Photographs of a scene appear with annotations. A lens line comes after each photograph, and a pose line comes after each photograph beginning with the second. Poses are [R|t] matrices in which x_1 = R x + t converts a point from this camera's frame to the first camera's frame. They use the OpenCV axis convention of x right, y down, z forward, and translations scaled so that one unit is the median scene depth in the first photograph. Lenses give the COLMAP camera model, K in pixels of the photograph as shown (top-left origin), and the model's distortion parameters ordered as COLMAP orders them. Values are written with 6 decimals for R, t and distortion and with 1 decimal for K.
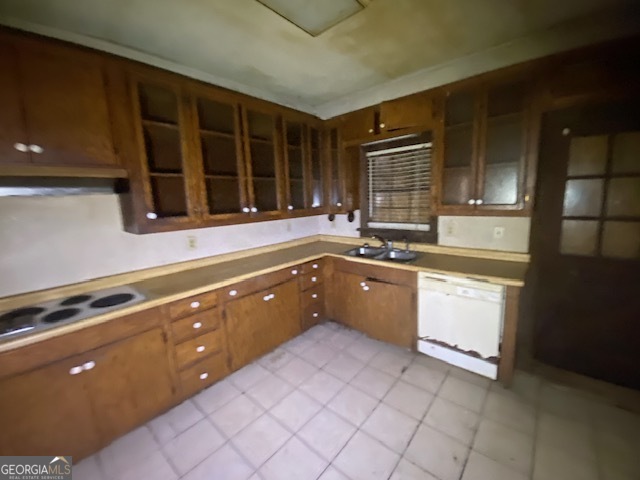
lens RADIAL K [[257.7, 0, 316.6], [0, 257.7, 238.5], [0, 0, 1]] dist [-0.021333, -0.000105]
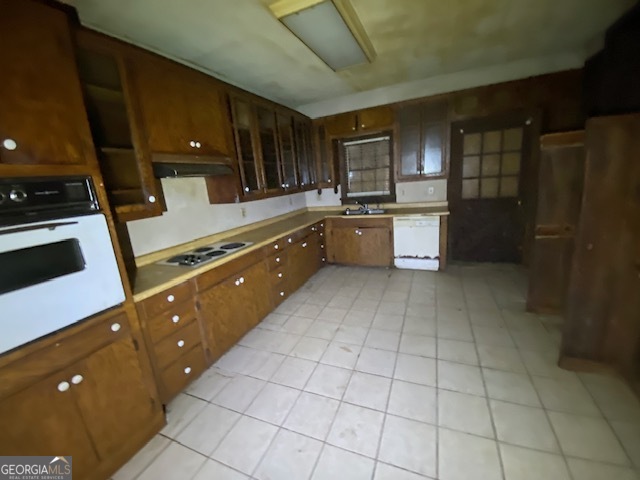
lens RADIAL K [[258.6, 0, 320.0], [0, 258.6, 240.0], [0, 0, 1]] dist [0.022965, -0.020146]
pose [[0.949503, -0.116828, 0.291196, -0.512302], [0.100776, 0.992473, 0.069581, 0.104437], [-0.297133, -0.036722, 0.954130, -0.431188]]
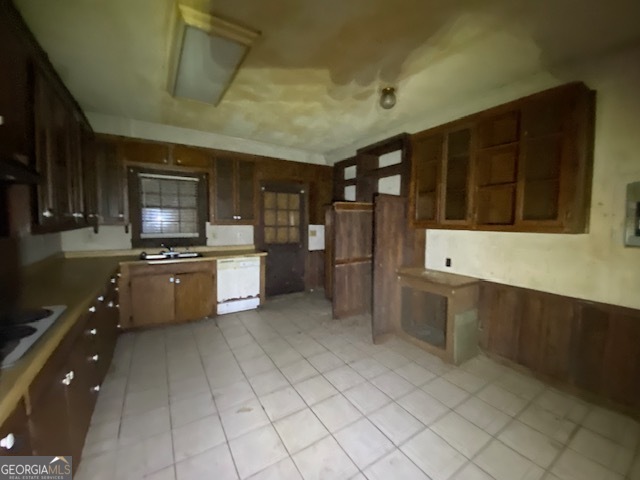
lens RADIAL K [[258.6, 0, 320.0], [0, 258.6, 240.0], [0, 0, 1]] dist [0.022965, -0.020146]
pose [[0.278182, -0.035489, 0.959873, -0.890031], [0.125413, 0.992105, 0.000334, 0.081425], [-0.952306, 0.120288, 0.280436, -0.076001]]
